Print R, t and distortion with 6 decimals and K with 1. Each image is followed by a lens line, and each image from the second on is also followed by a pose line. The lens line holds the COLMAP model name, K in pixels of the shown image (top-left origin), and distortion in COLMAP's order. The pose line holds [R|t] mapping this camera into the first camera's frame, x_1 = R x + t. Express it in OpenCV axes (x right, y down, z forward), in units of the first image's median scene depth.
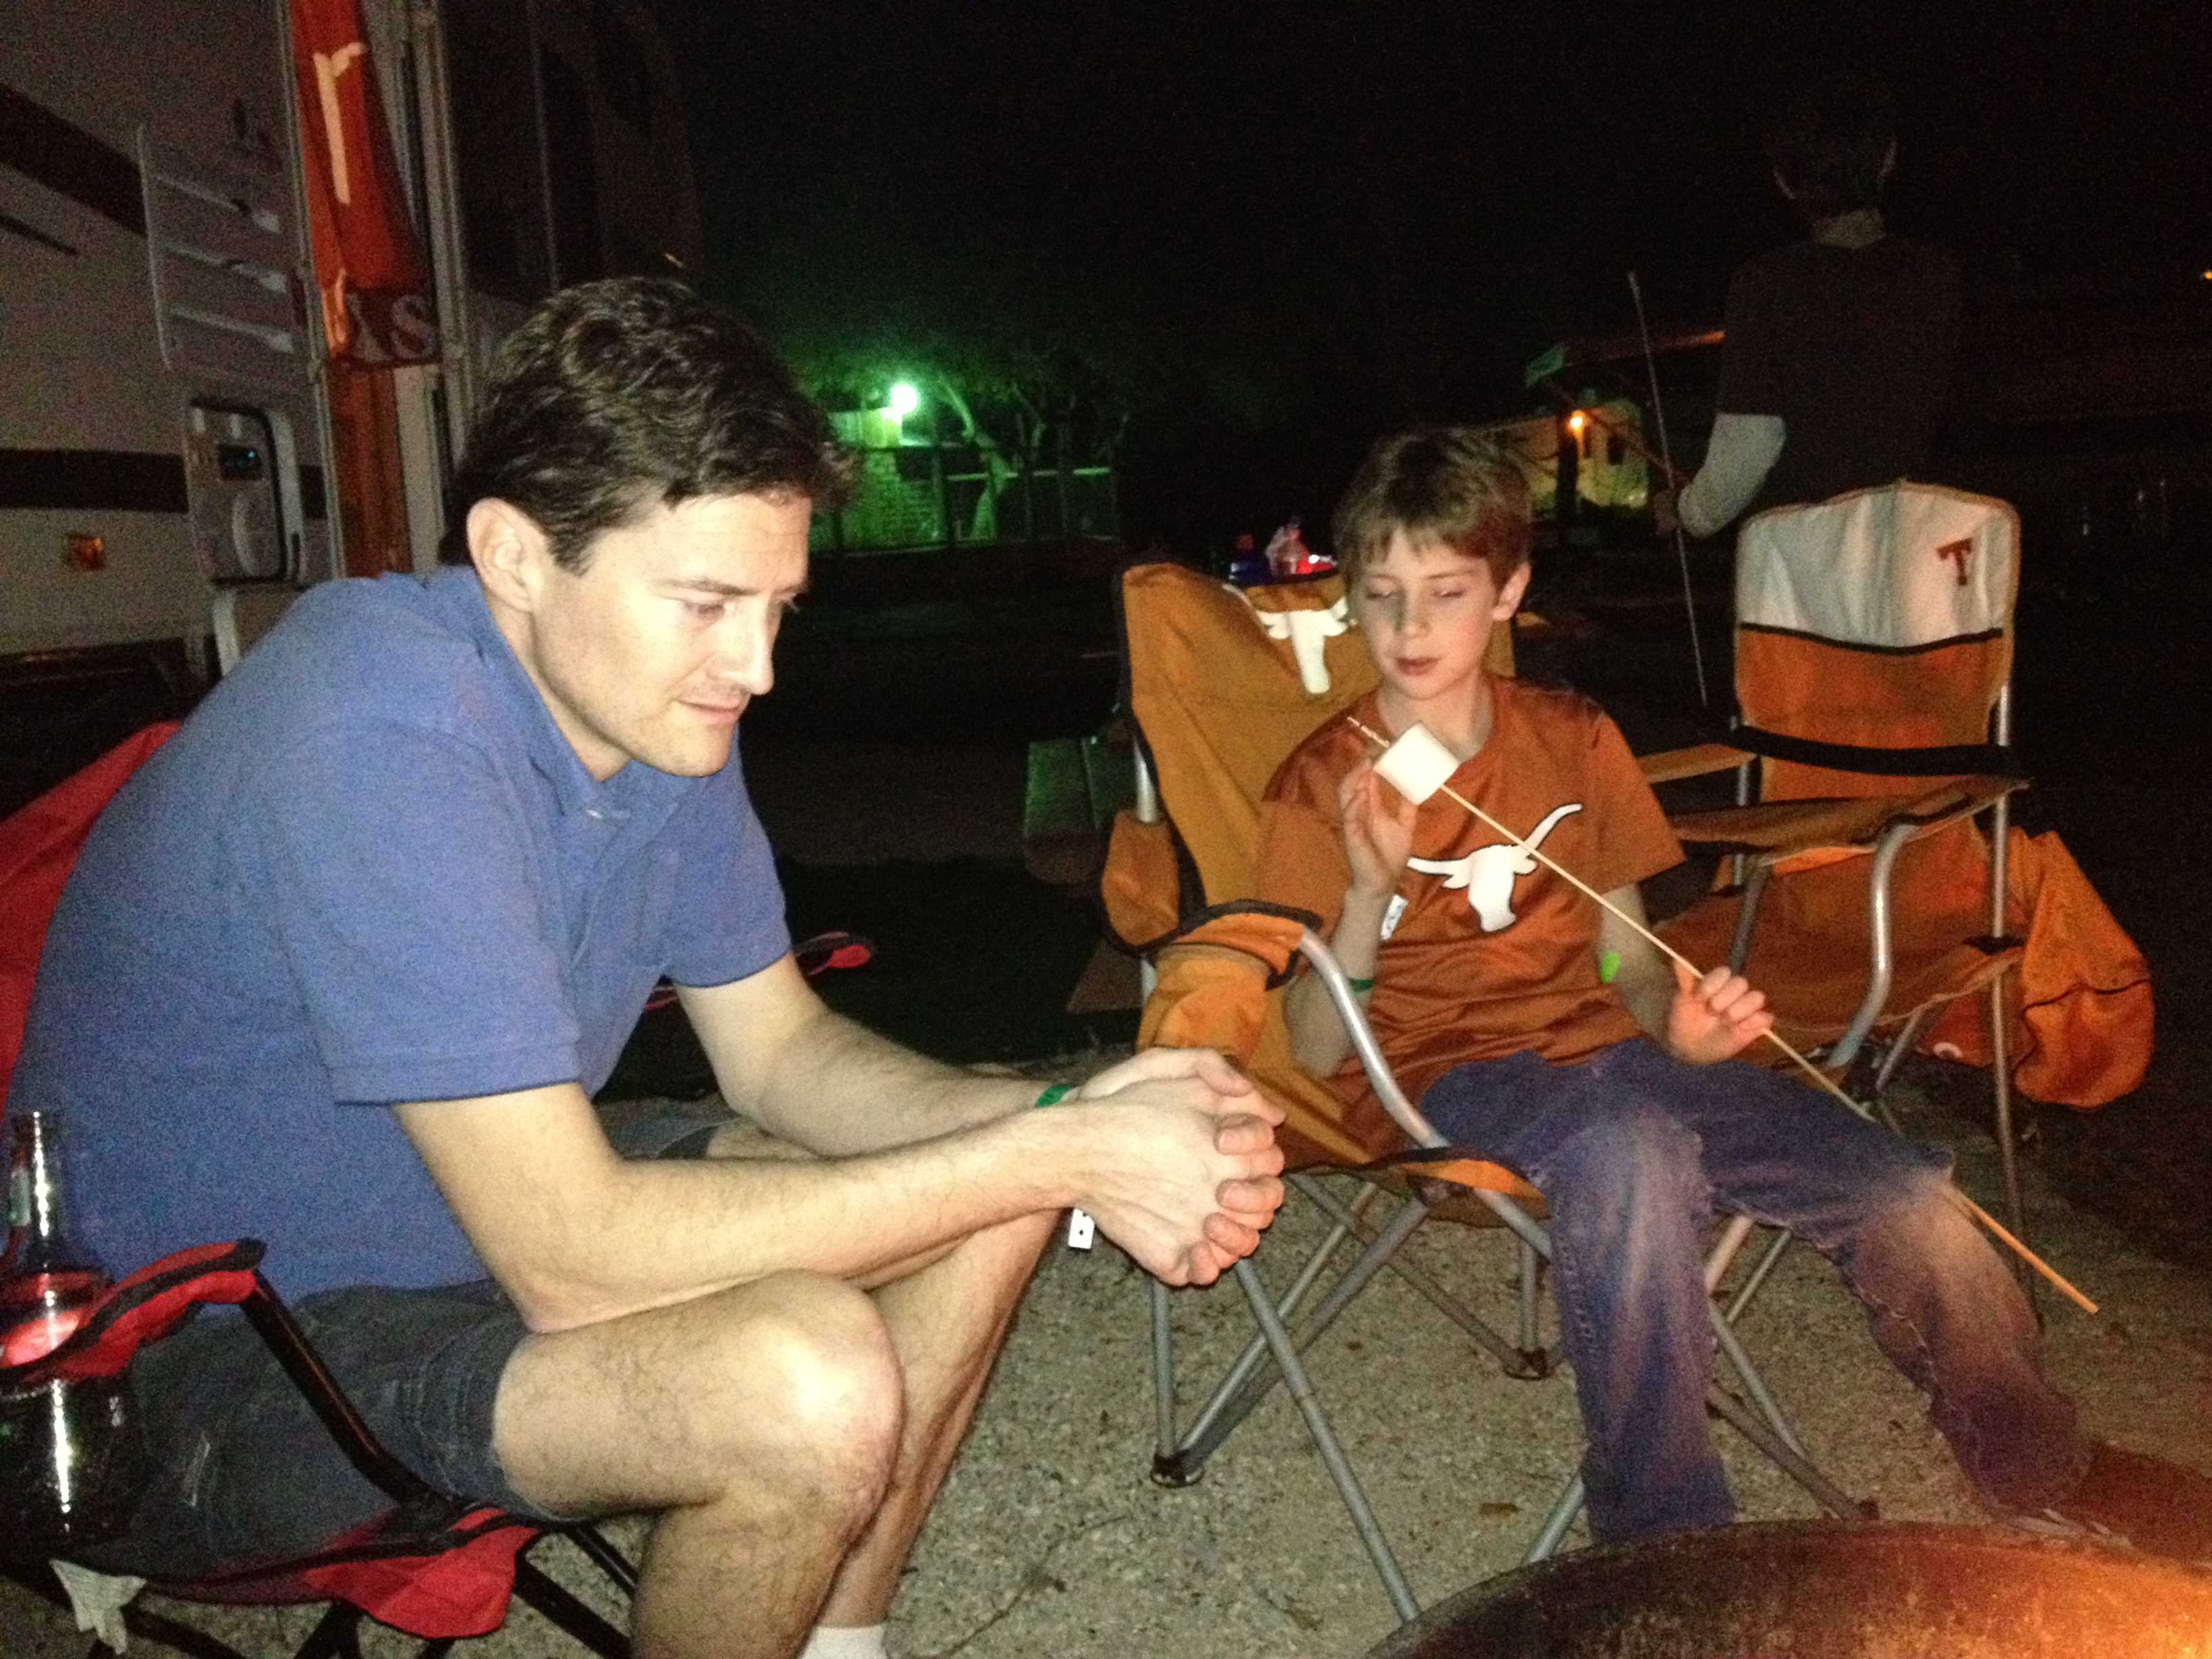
lens RADIAL K [[2098.7, 0, 1106.0], [0, 2098.7, 829.5], [0, 0, 1]] dist [0.166974, -0.422586]
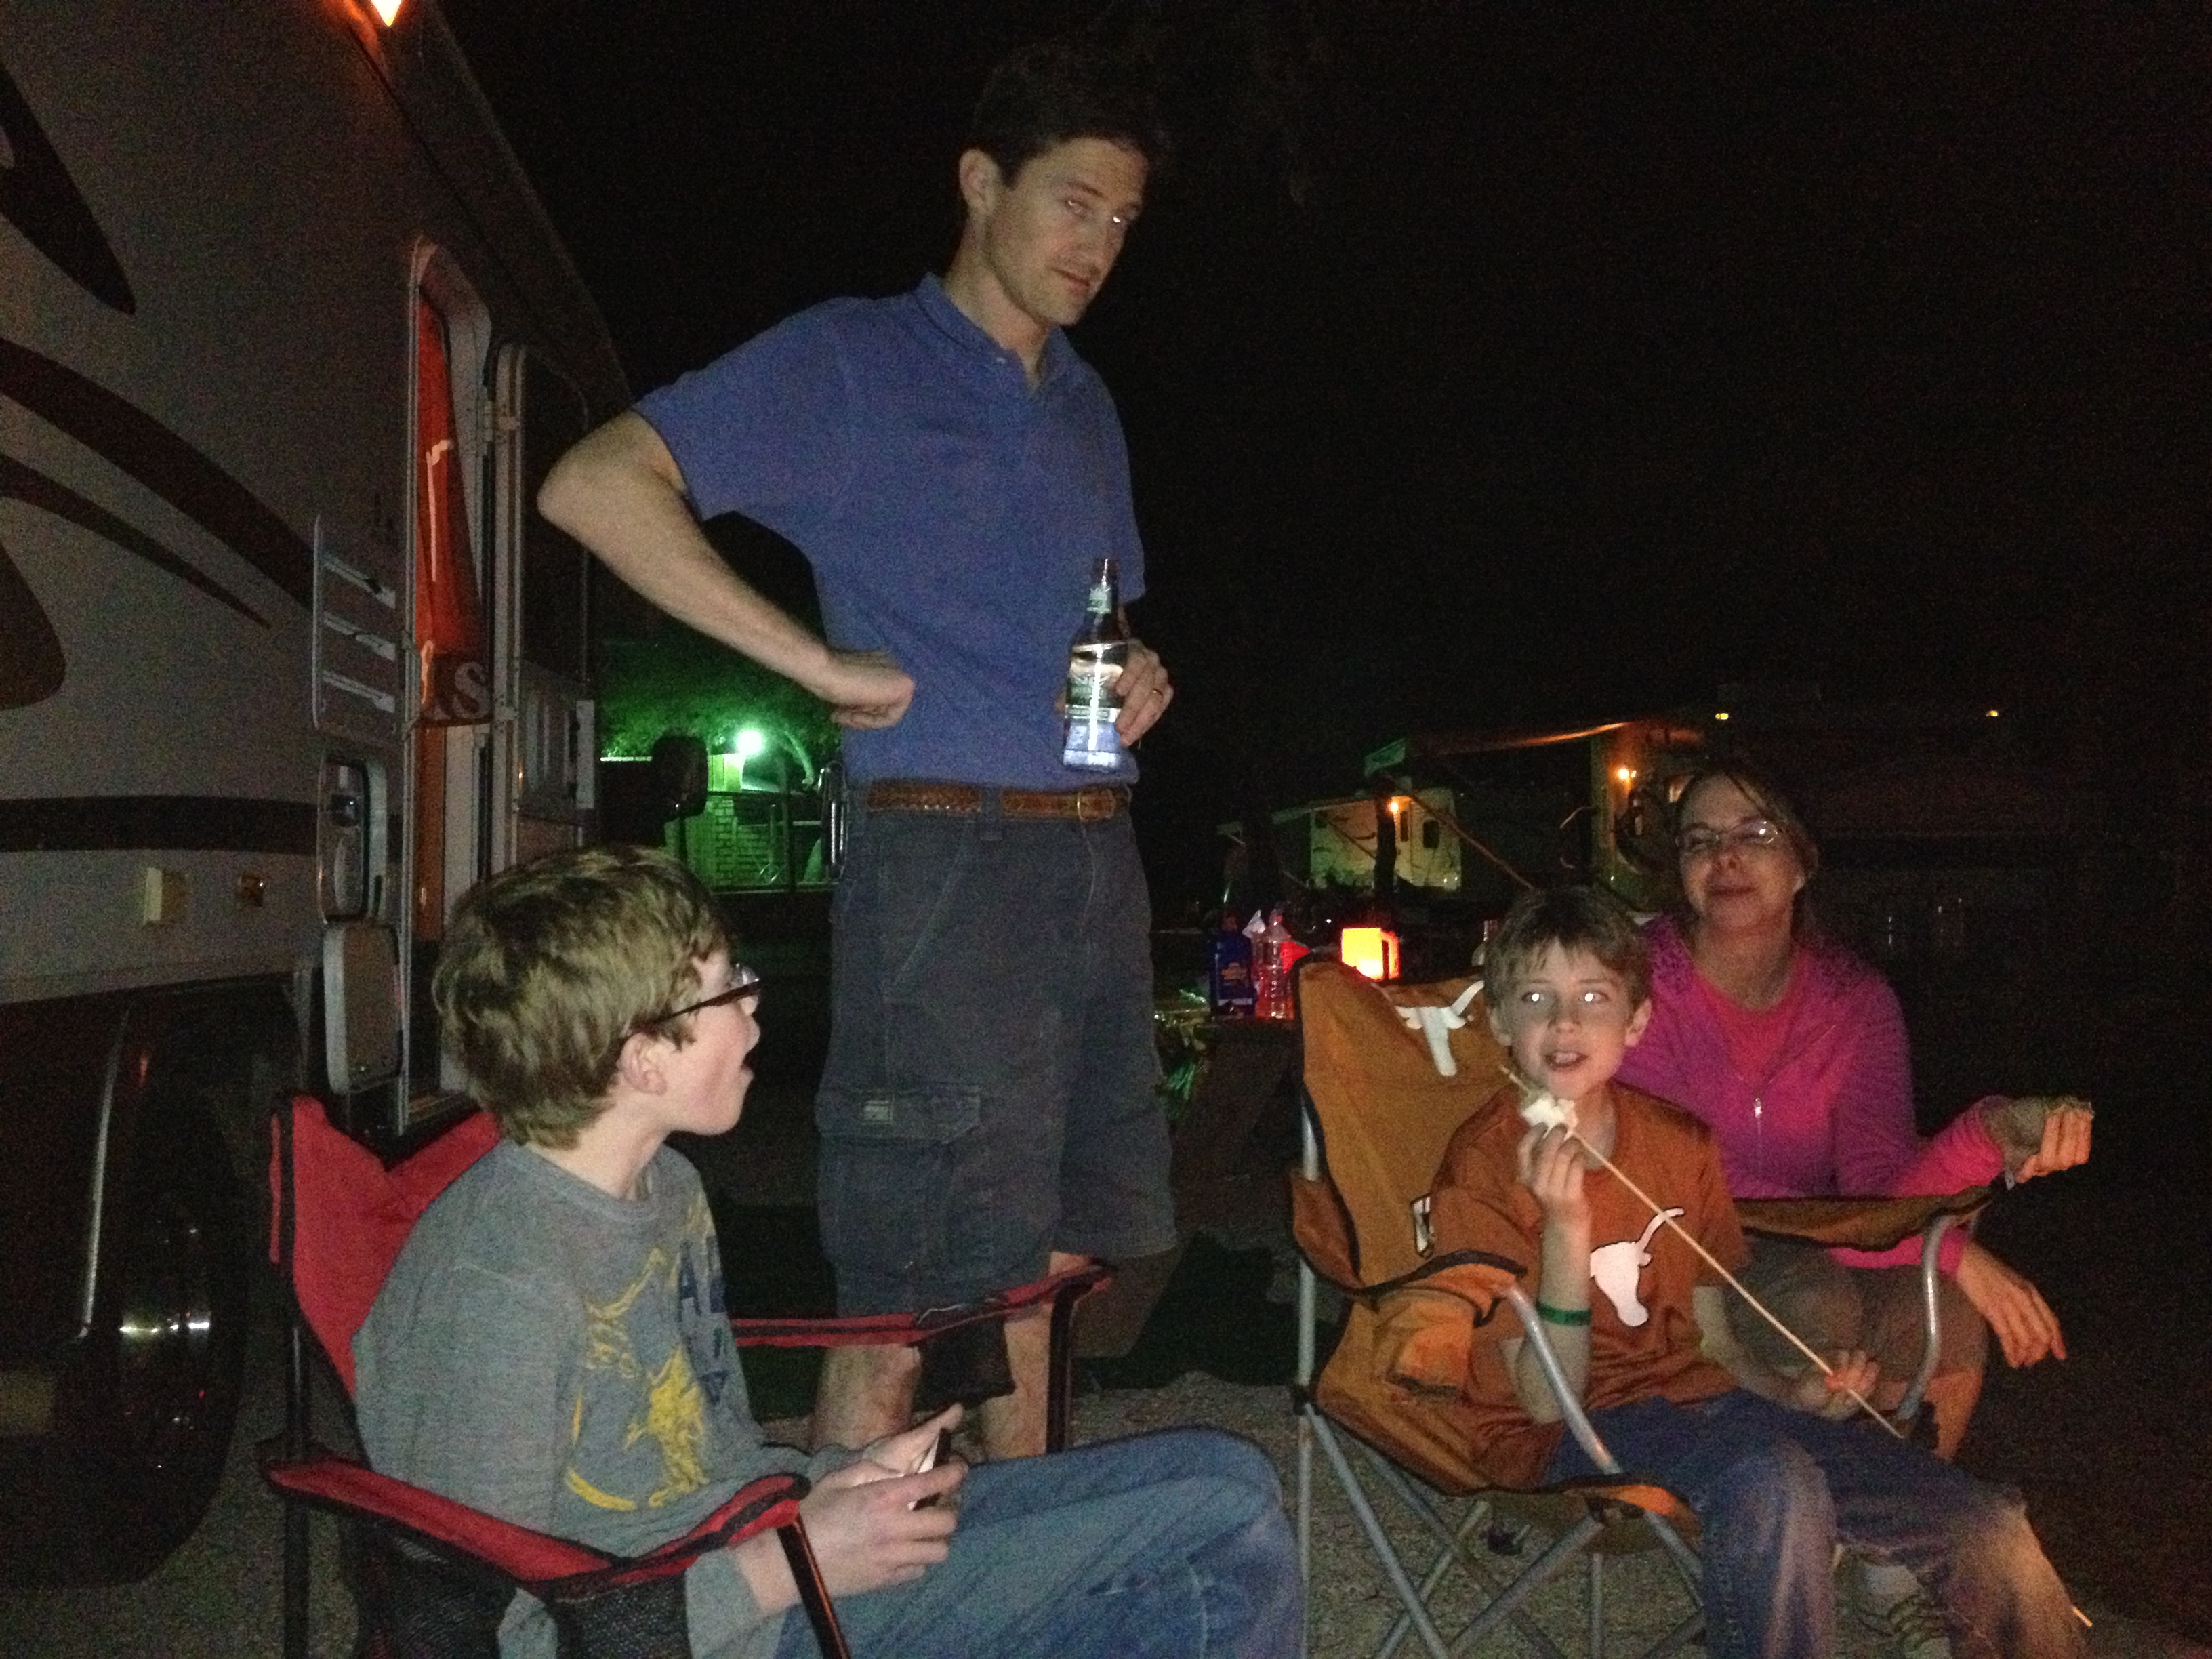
lens RADIAL K [[2073.5, 0, 1080.5], [0, 2073.5, 818.8], [0, 0, 1]] dist [0.102364, -0.177879]
pose [[0.996449, 0.056017, 0.062868, -0.183267], [-0.044308, 0.983707, -0.174232, 0.005321], [-0.071604, 0.170828, 0.982696, -0.157549]]
